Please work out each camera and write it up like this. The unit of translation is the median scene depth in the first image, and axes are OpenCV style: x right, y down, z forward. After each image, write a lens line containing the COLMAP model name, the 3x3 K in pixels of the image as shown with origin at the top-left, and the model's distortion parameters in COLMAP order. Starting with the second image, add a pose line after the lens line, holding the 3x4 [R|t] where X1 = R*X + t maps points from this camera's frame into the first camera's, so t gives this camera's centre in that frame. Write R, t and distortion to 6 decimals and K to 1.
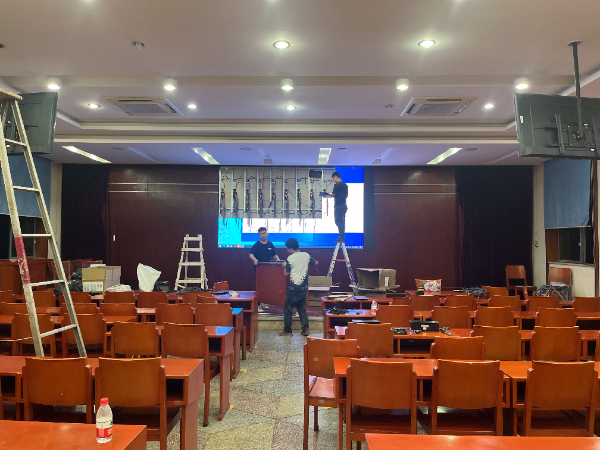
lens RADIAL K [[429.8, 0, 300.0], [0, 429.8, 225.0], [0, 0, 1]] dist [0.007106, 0.002517]
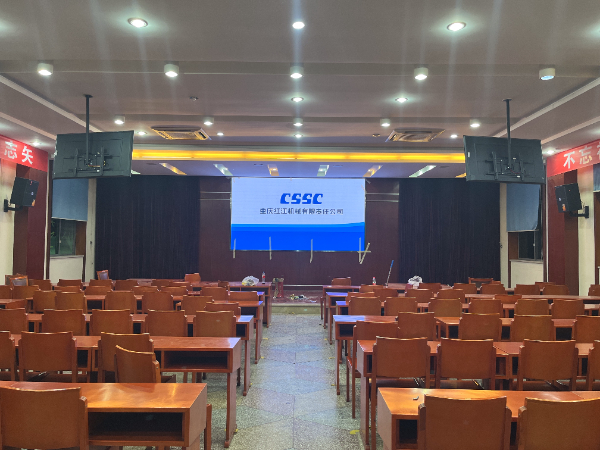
lens RADIAL K [[429.8, 0, 300.0], [0, 429.8, 225.0], [0, 0, 1]] dist [0.007106, 0.002517]
pose [[0.999812, 0.005769, 0.018531, -0.043324], [-0.005687, 0.999974, -0.004504, -0.005286], [-0.018556, 0.004398, 0.999818, -0.291127]]
